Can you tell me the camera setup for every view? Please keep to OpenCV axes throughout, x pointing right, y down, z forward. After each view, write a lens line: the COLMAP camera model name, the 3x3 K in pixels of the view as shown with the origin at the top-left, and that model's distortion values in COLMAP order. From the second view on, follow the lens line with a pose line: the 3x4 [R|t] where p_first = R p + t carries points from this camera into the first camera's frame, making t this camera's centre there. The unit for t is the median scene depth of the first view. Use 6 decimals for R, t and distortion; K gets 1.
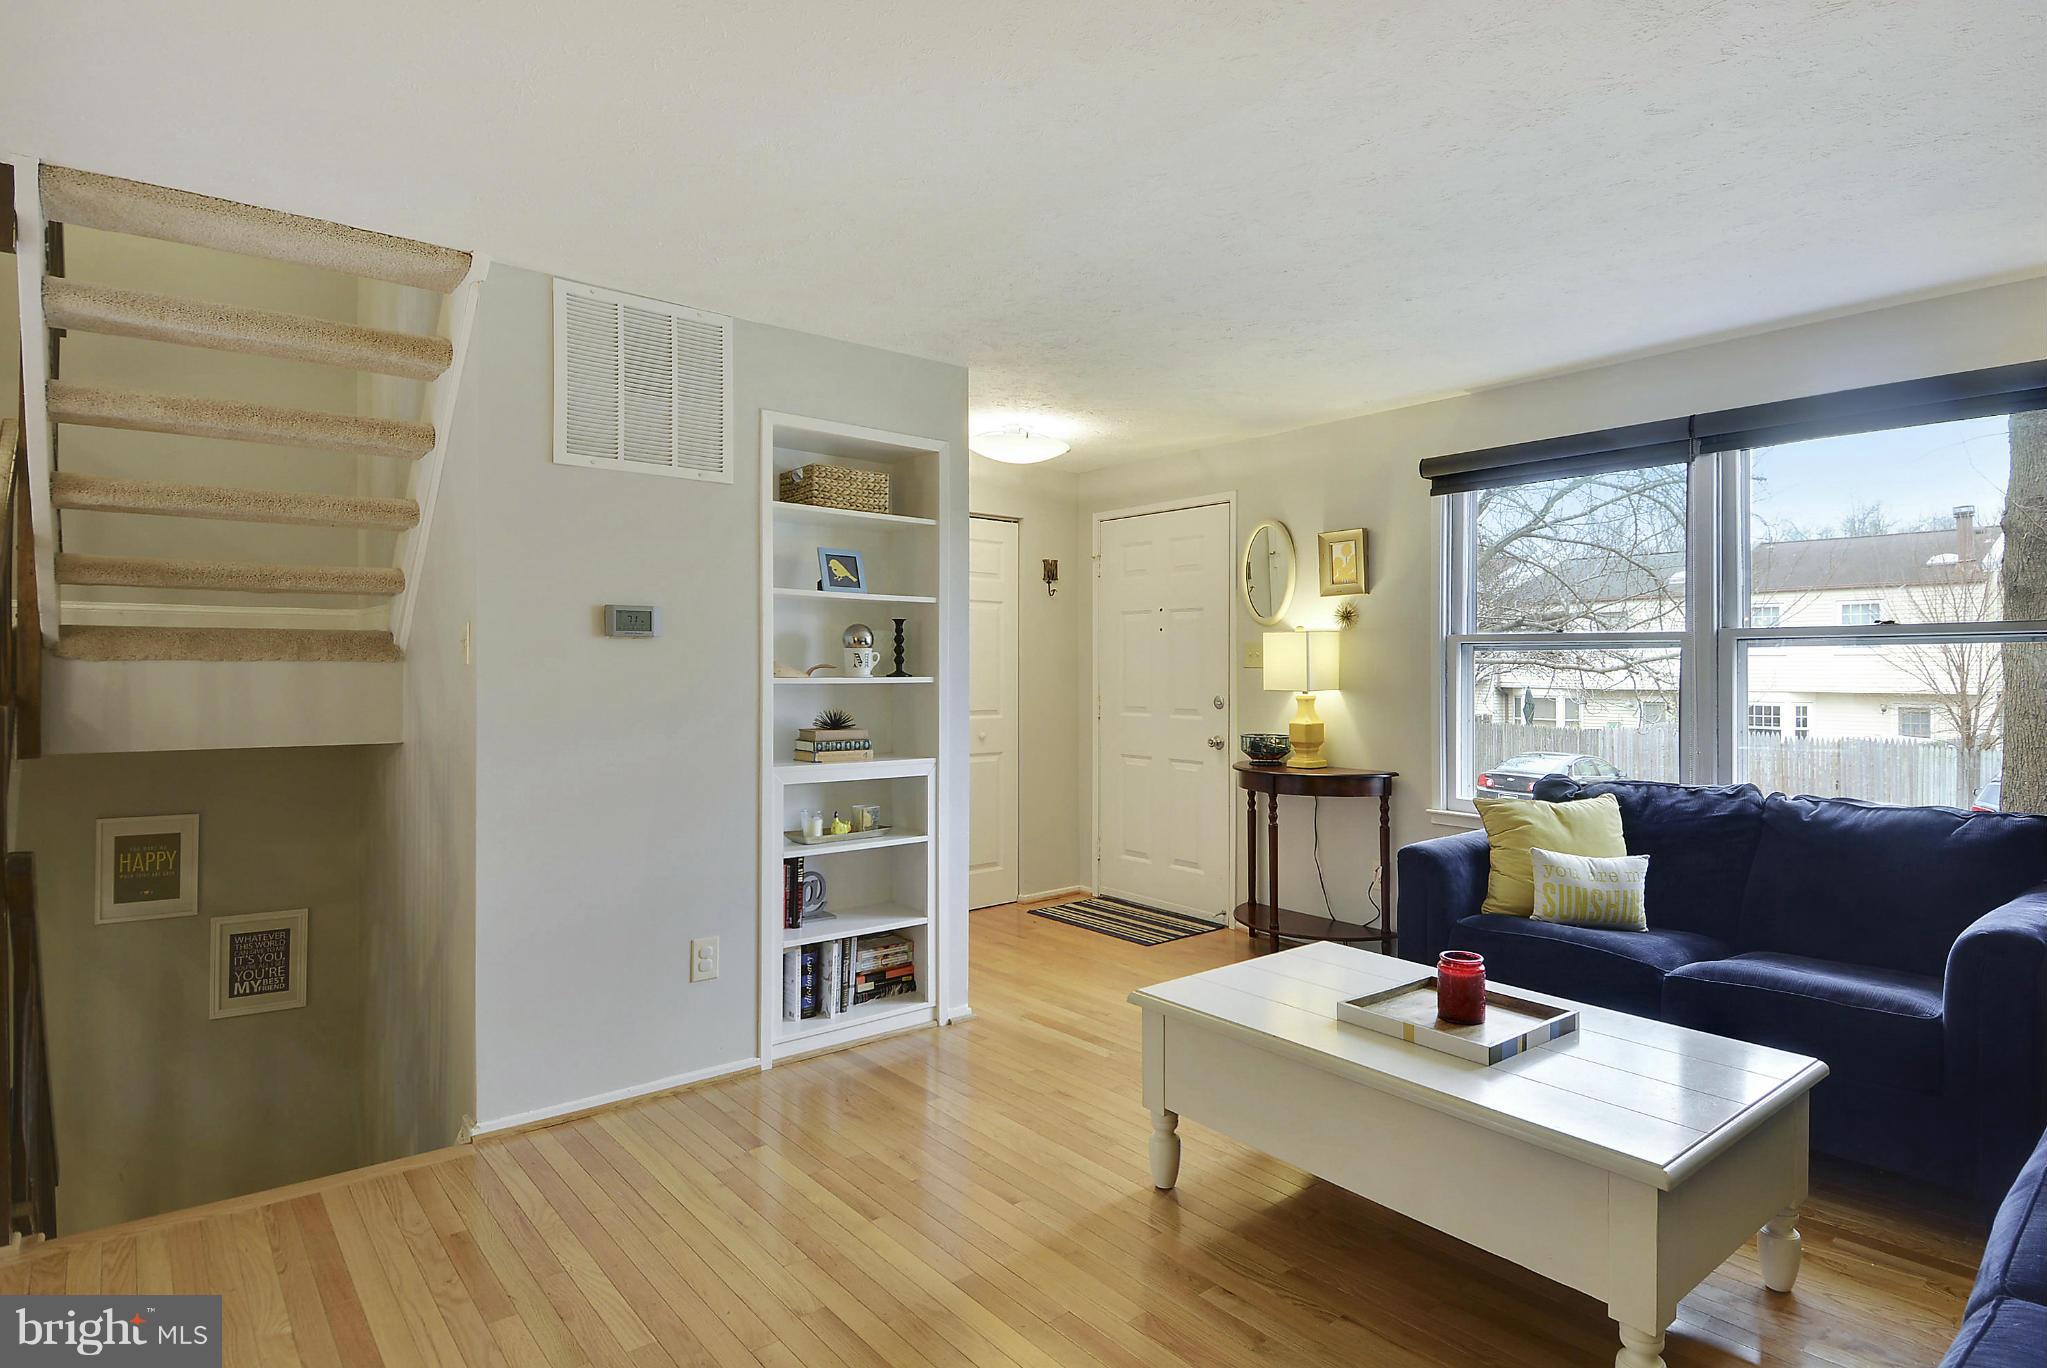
lens RADIAL K [[1085.7, 0, 1071.6], [0, 1085.7, 664.0], [0, 0, 1]] dist [0.051475, -0.059466]
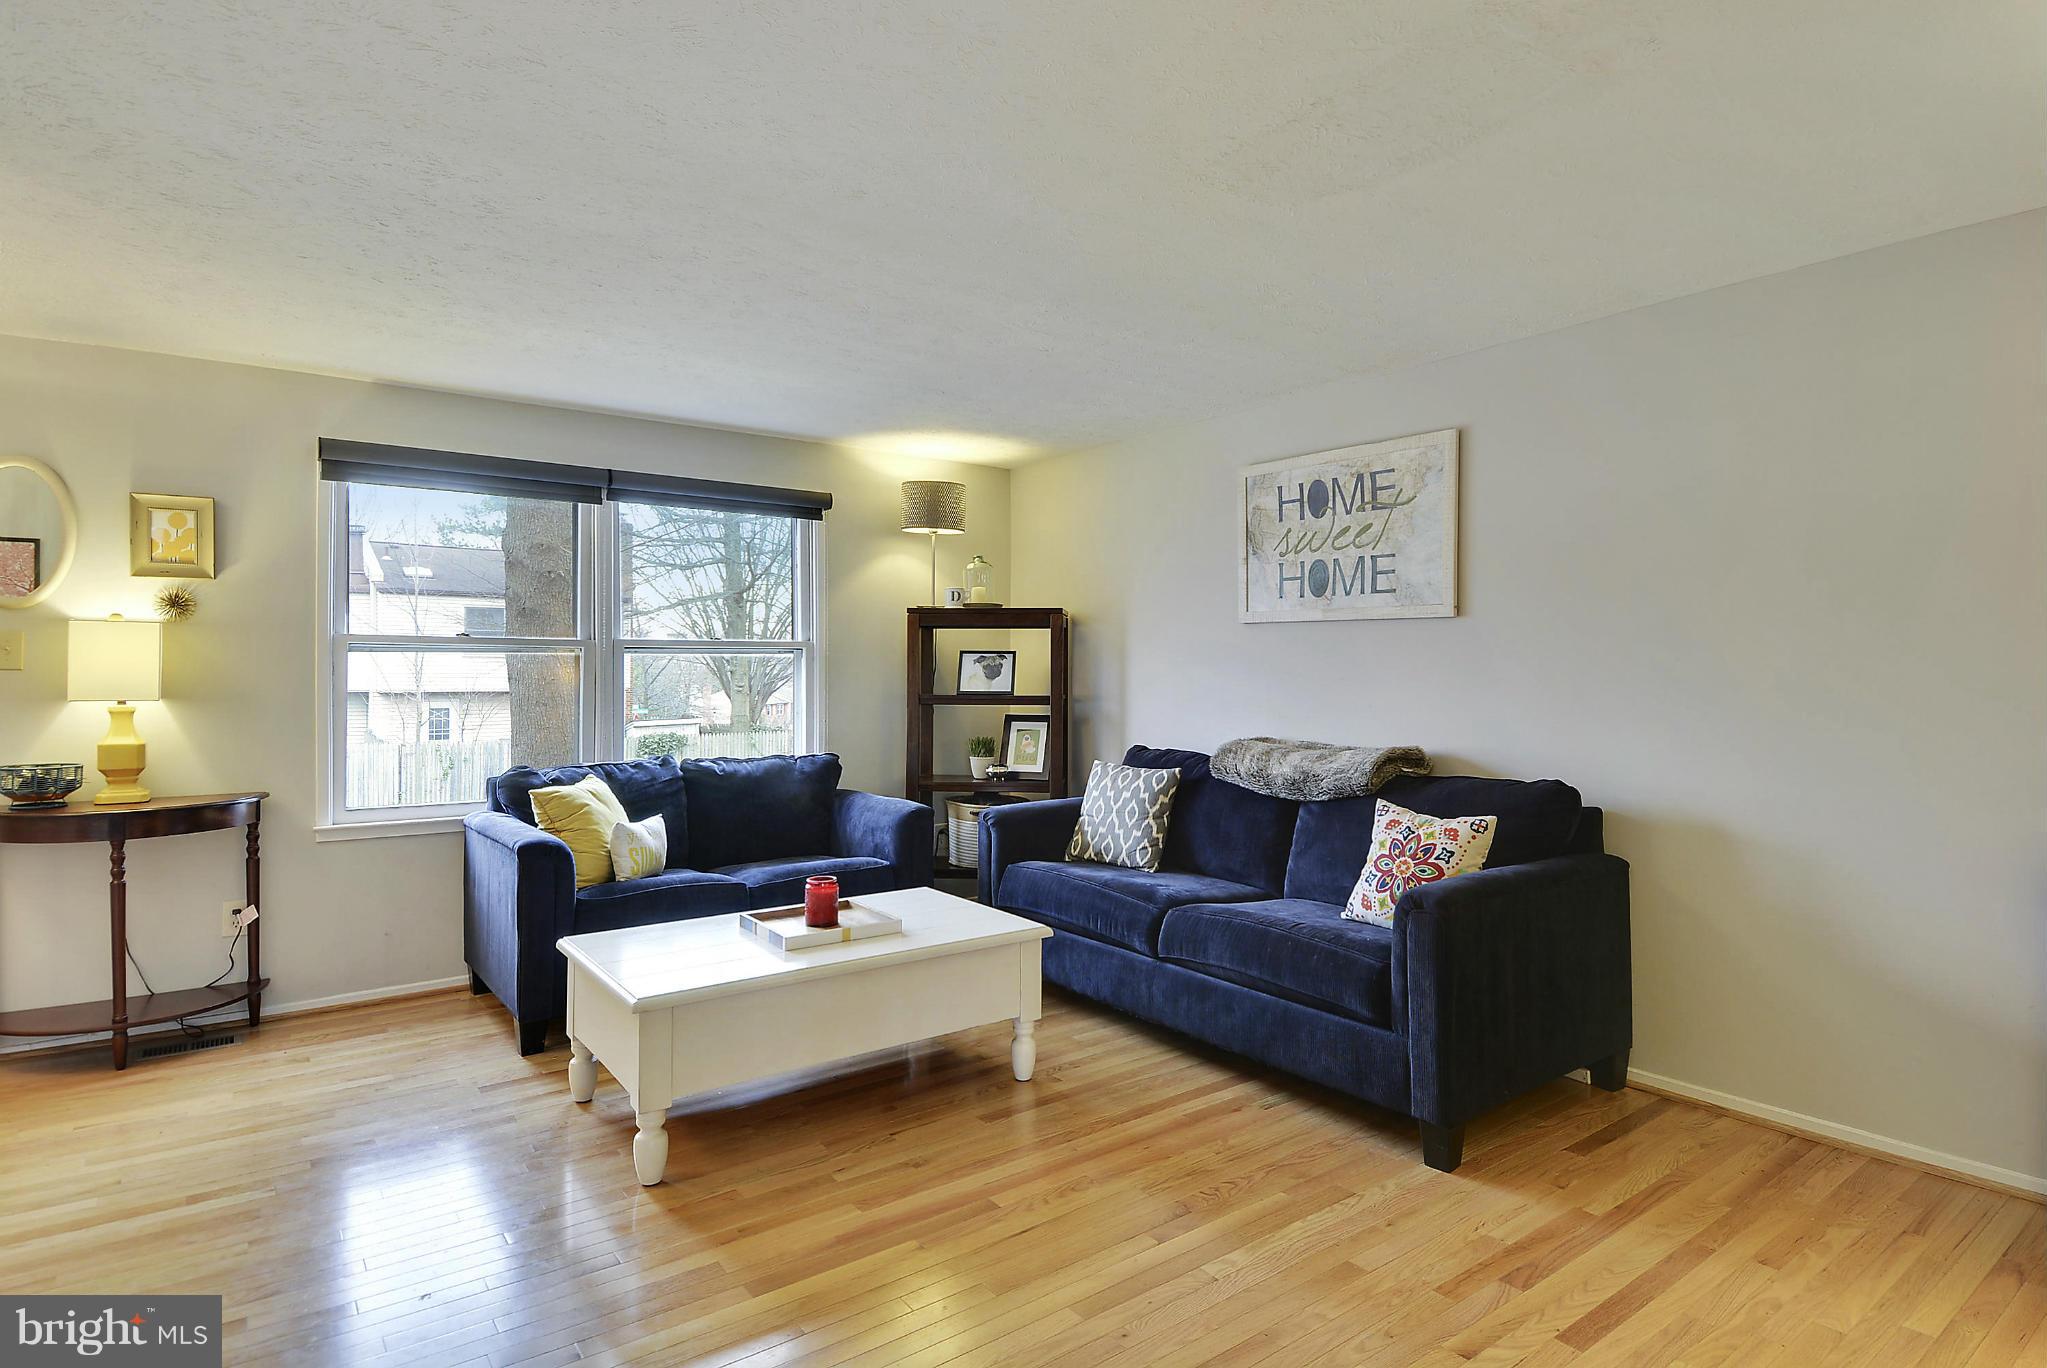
lens RADIAL K [[1085.7, 0, 1071.6], [0, 1085.7, 664.0], [0, 0, 1]] dist [0.051475, -0.059466]
pose [[0.044881, -0.000470, 0.998992, -0.504395], [-0.005807, 0.999983, 0.000731, -0.004996], [-0.998975, -0.005834, 0.044878, 0.312339]]
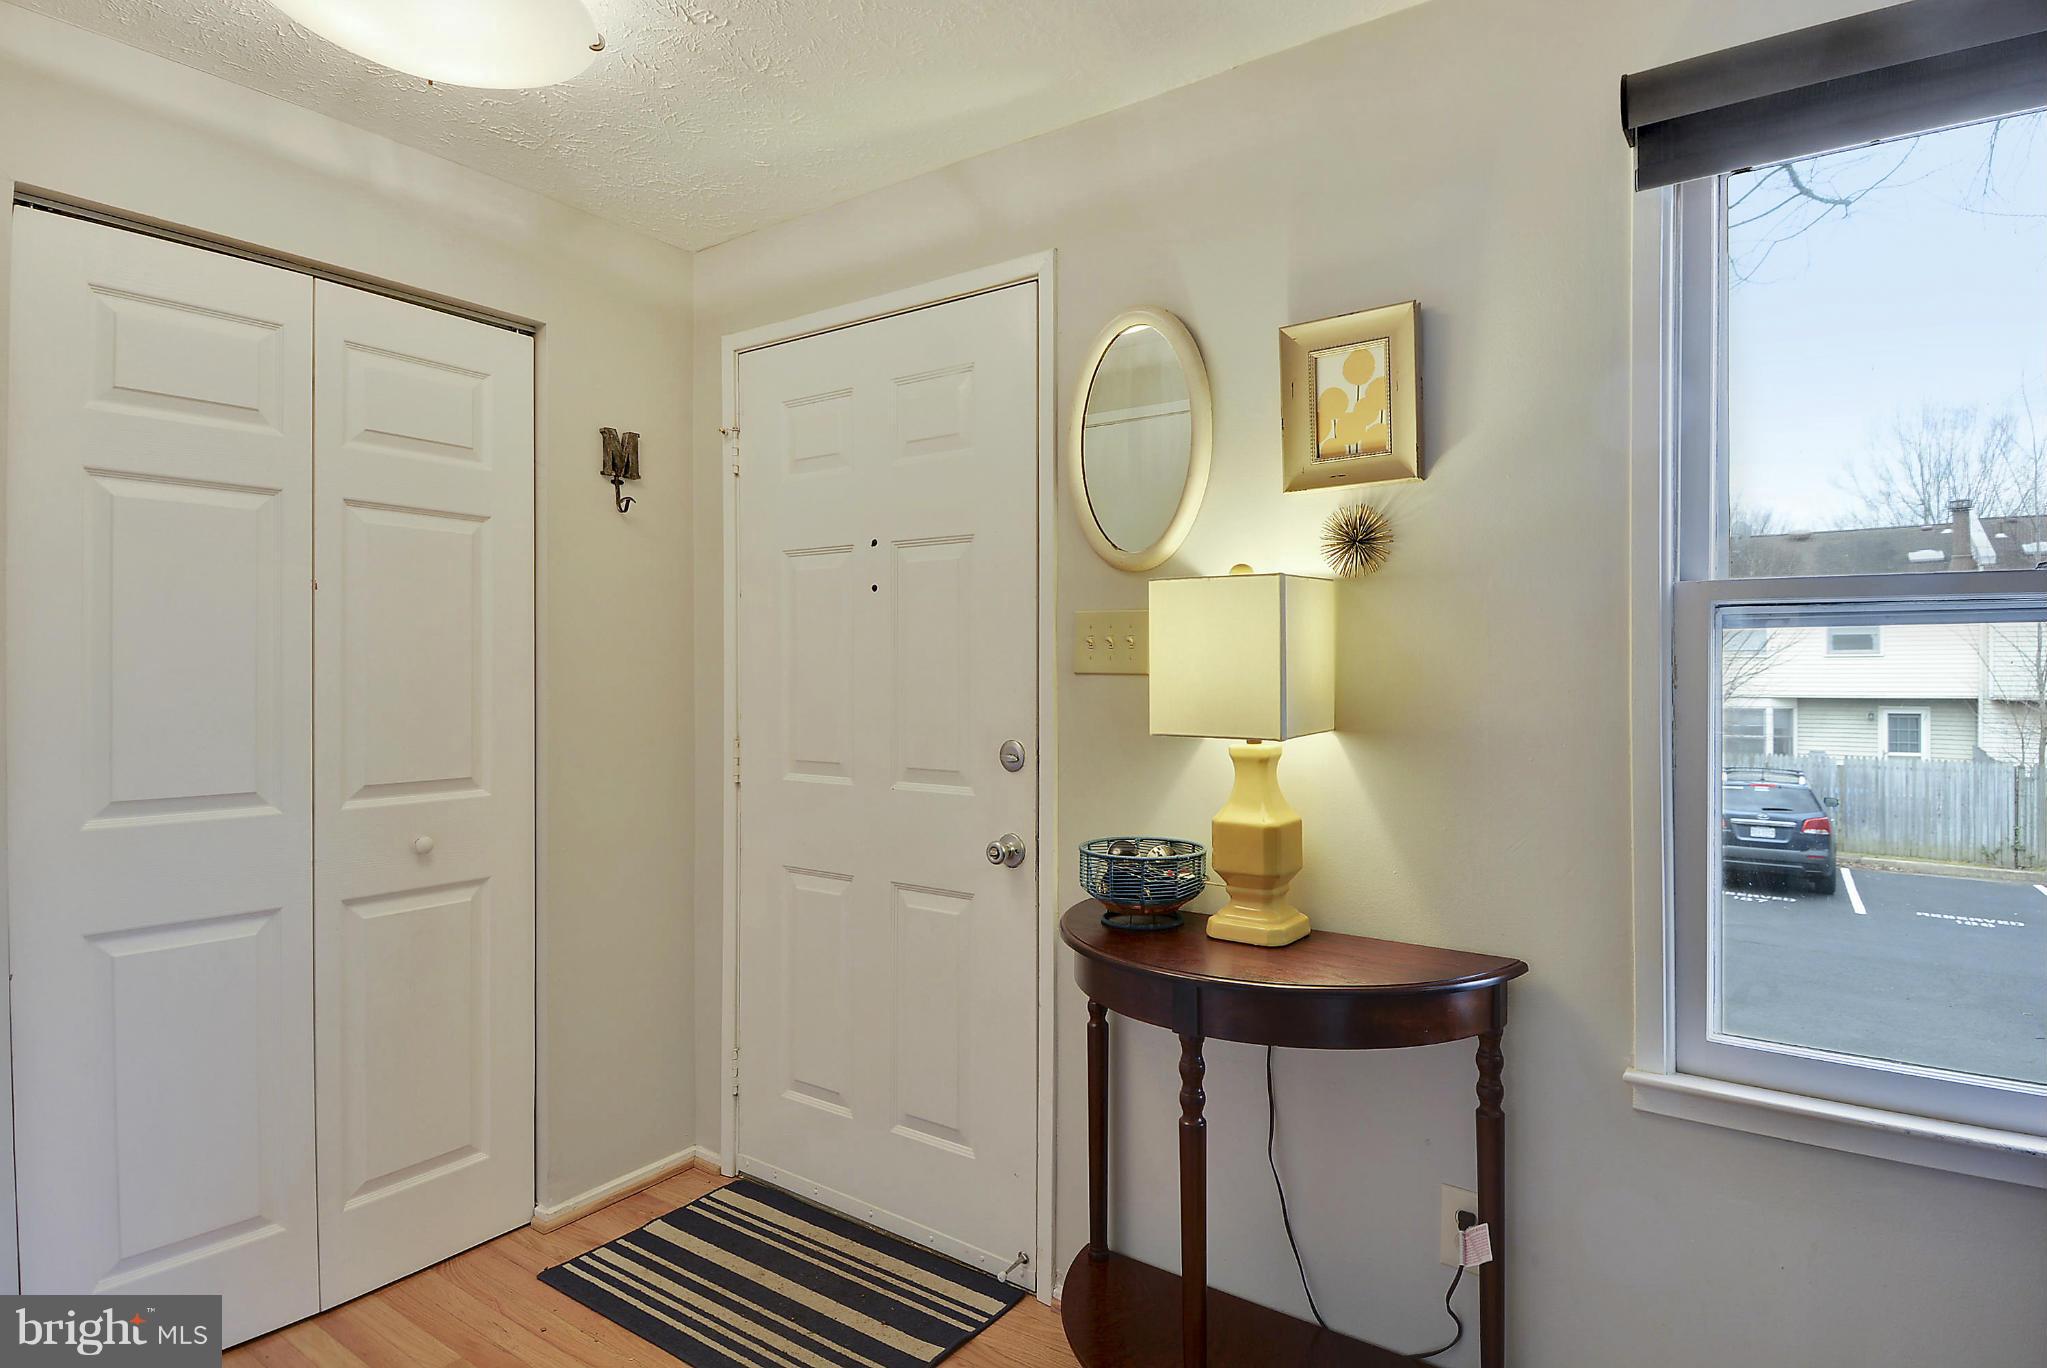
lens RADIAL K [[1085.7, 0, 1071.6], [0, 1085.7, 664.0], [0, 0, 1]] dist [0.051475, -0.059466]
pose [[0.967490, -0.002724, 0.252893, 0.056459], [0.002425, 0.999996, 0.001495, -0.001134], [-0.252896, -0.000833, 0.967493, 0.645746]]
